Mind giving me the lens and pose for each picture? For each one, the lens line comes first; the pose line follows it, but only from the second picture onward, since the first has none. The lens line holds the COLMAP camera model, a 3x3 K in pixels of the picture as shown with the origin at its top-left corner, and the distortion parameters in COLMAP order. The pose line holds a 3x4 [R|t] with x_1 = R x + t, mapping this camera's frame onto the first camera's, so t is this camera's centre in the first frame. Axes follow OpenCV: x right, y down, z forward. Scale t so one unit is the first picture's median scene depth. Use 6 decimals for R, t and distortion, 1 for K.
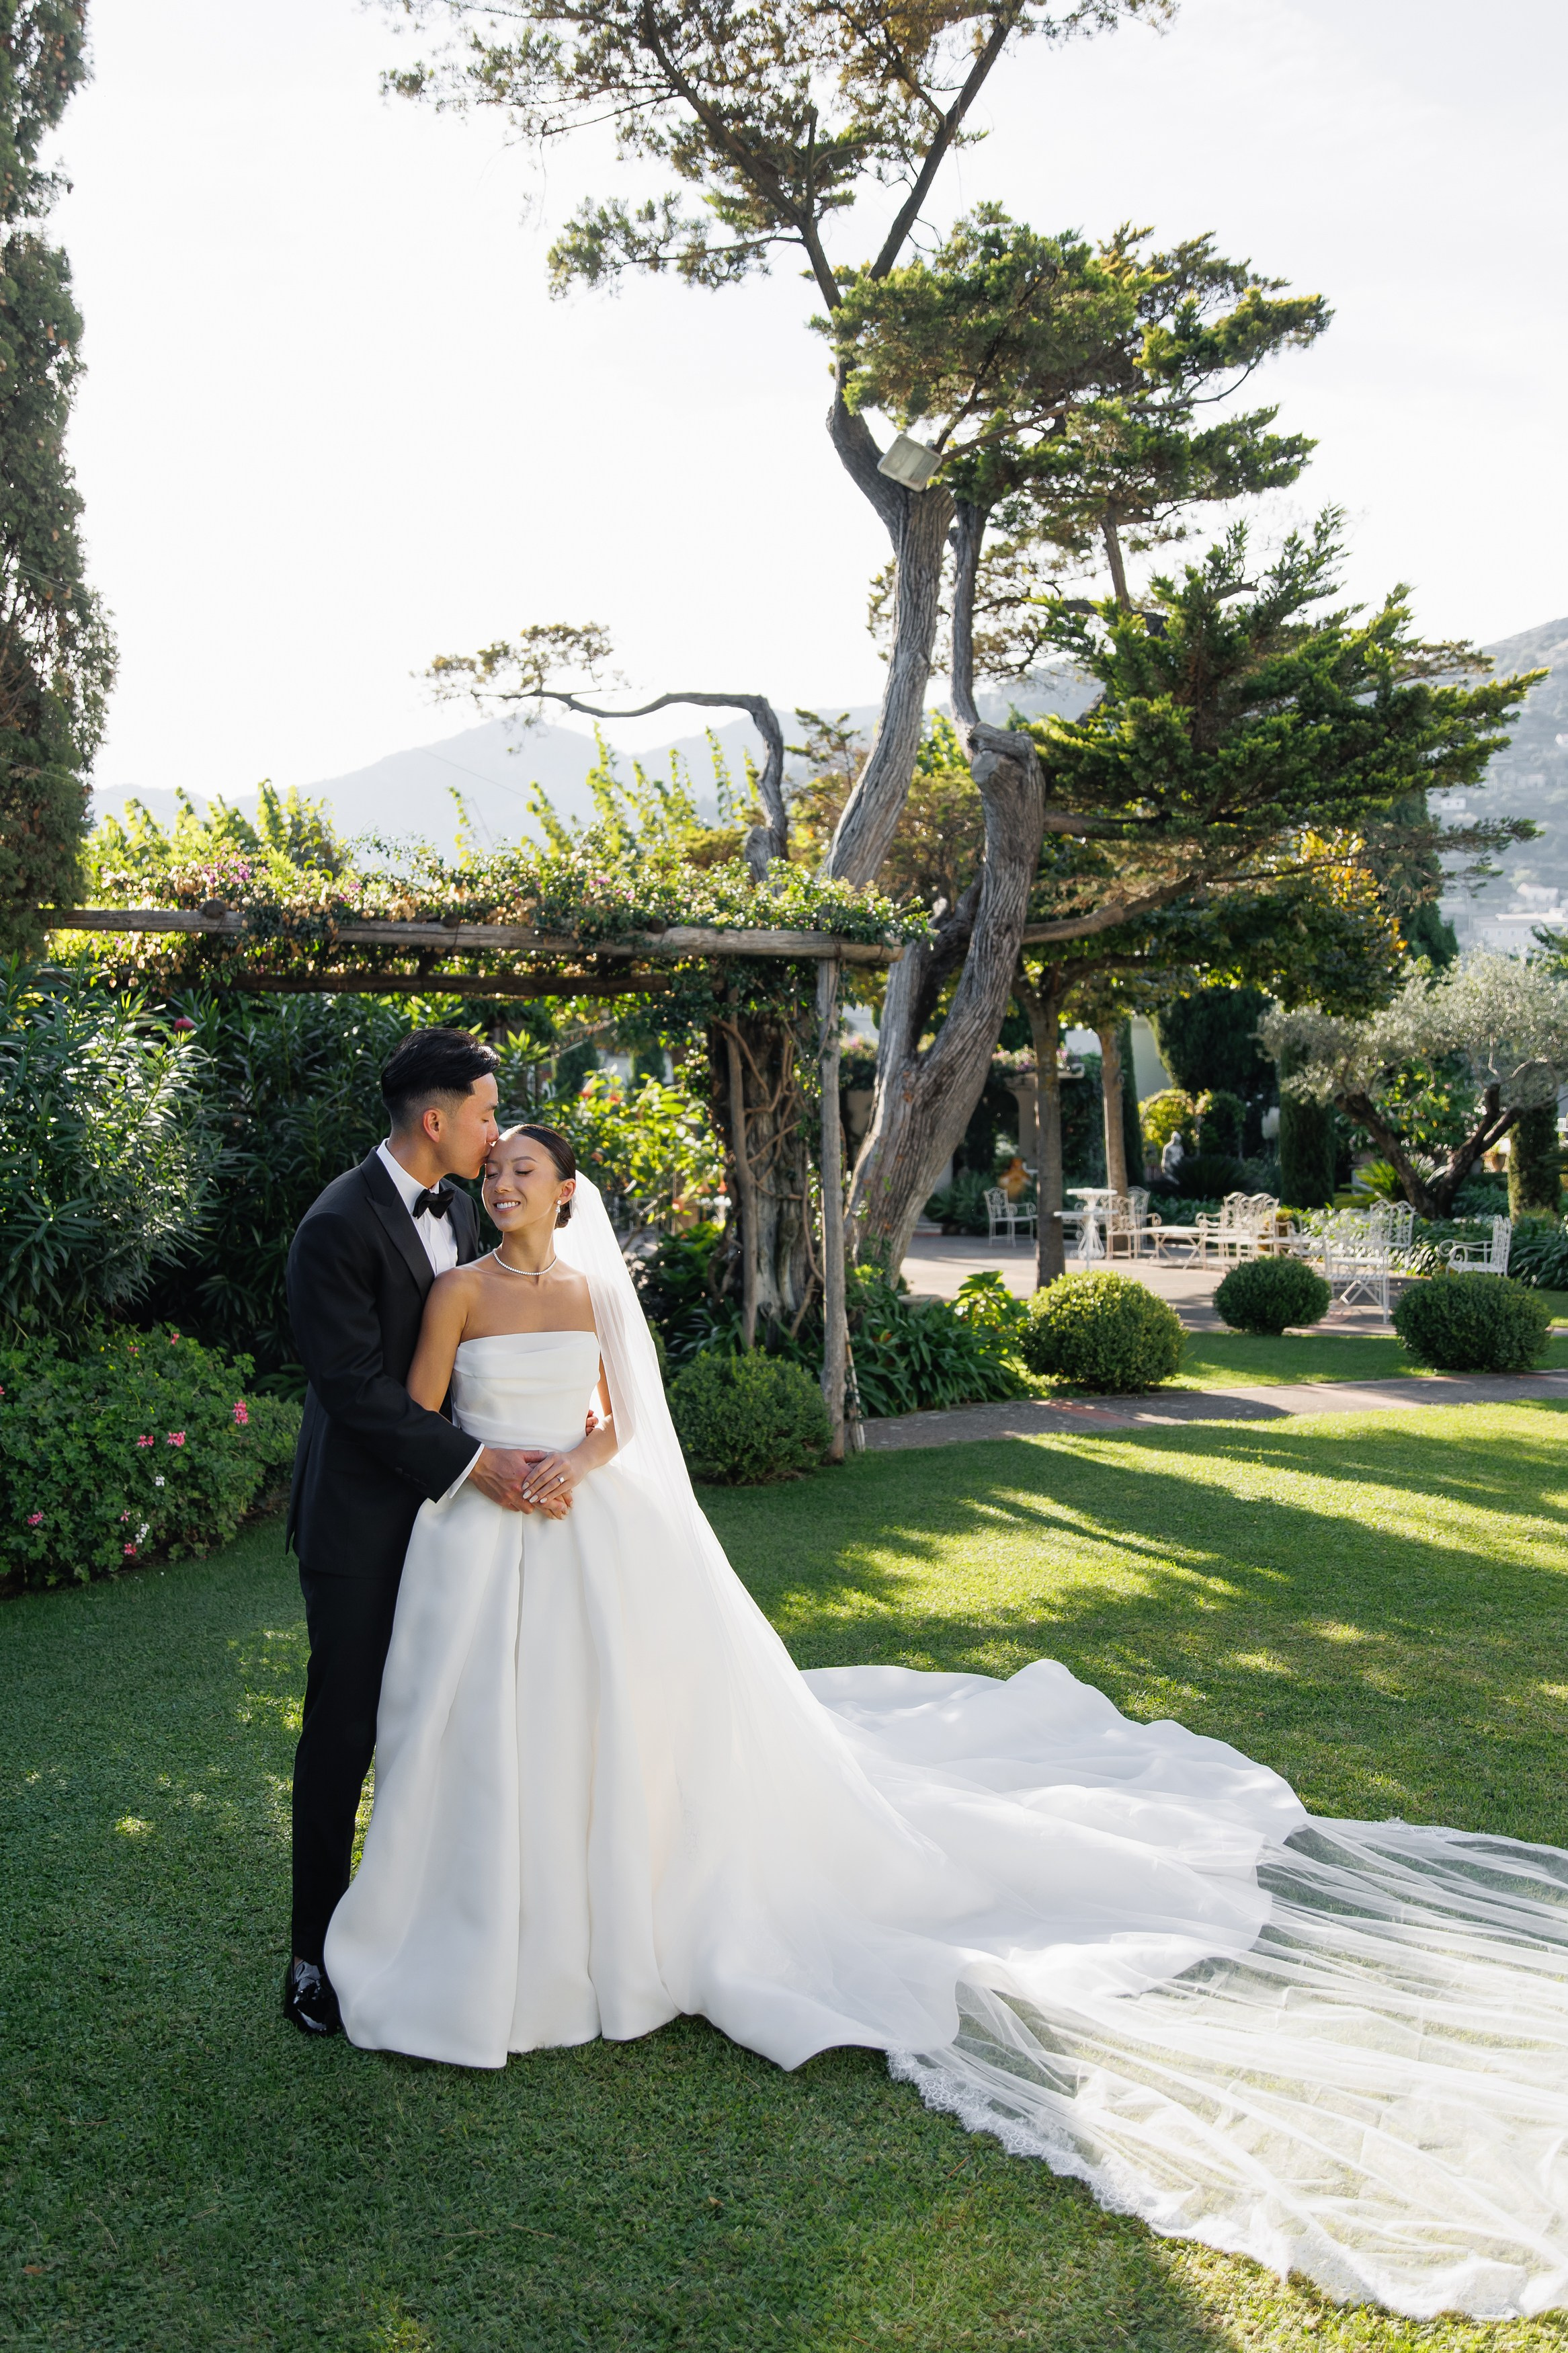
lens RADIAL K [[1922.5, 0, 749.6], [0, 1922.5, 1133.1], [0, 0, 1]] dist [-0.024131, -0.028643]
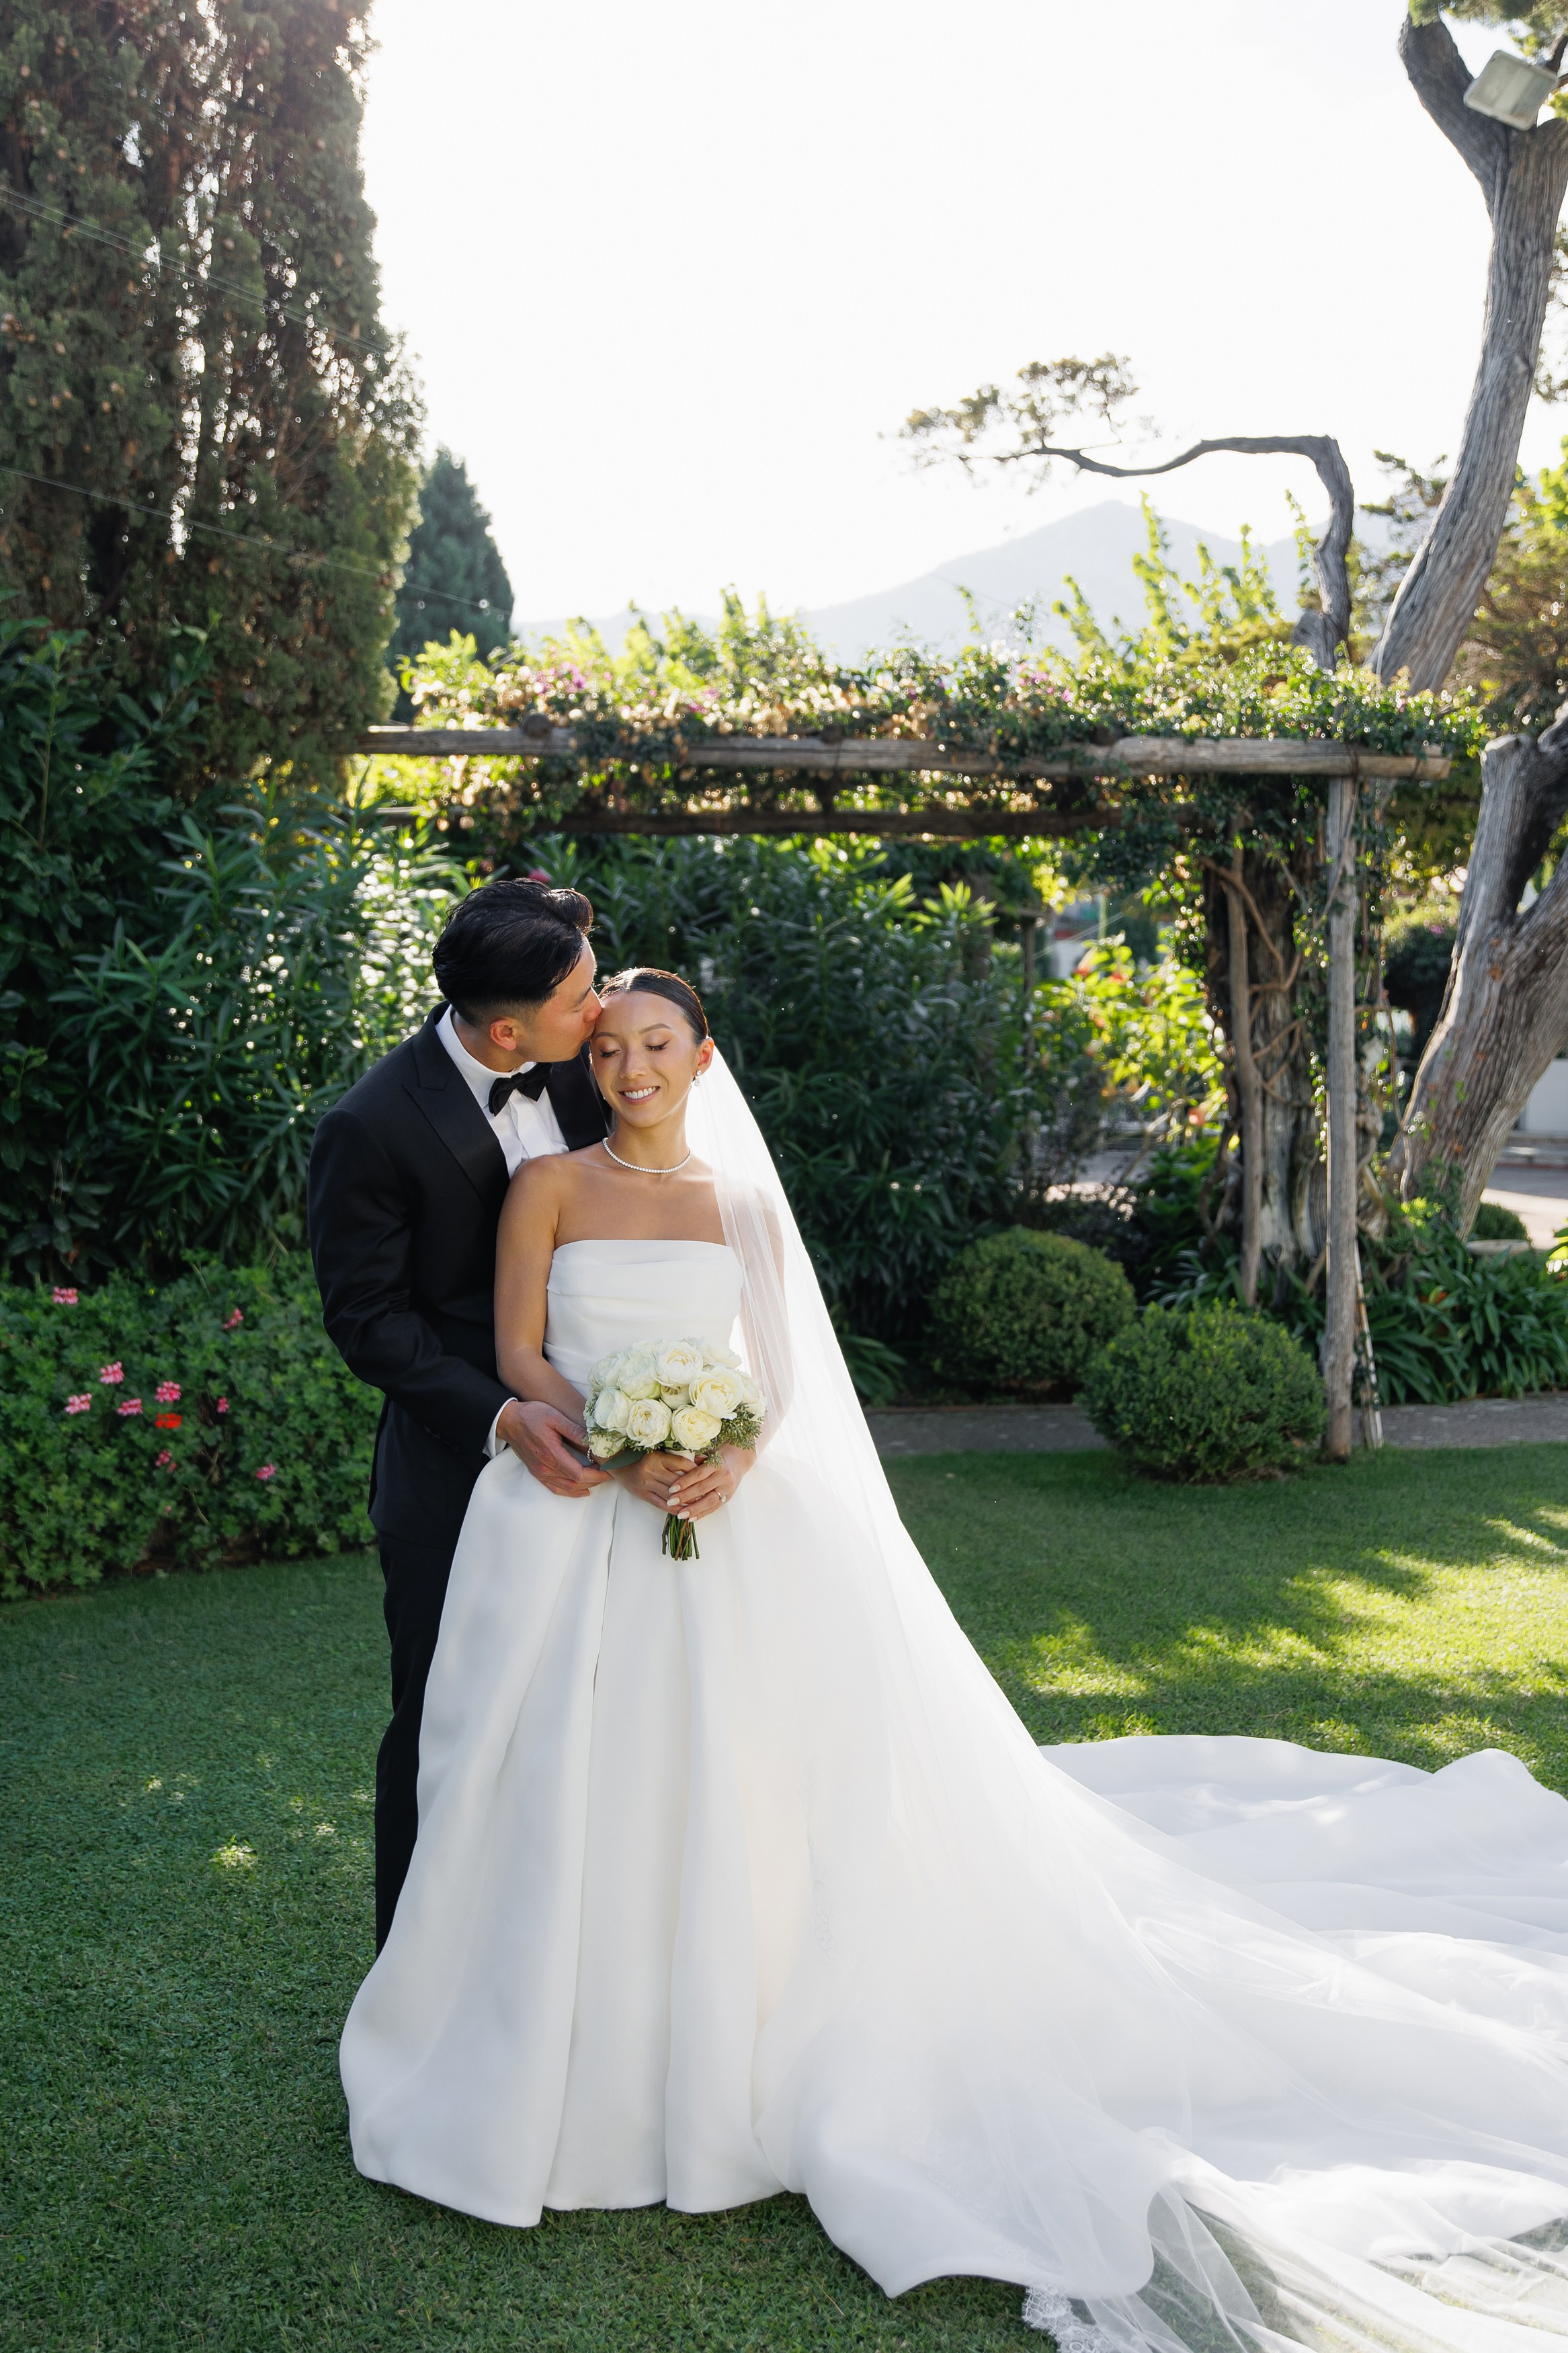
lens RADIAL K [[2392.8, 0, 771.3], [0, 2392.8, 1151.1], [0, 0, 1]] dist [-0.020549, 0.000000]
pose [[0.963907, 0.021740, -0.265350, 0.078472], [-0.009289, 0.998800, 0.048089, 0.010390], [0.266077, -0.043888, 0.962952, 0.061737]]
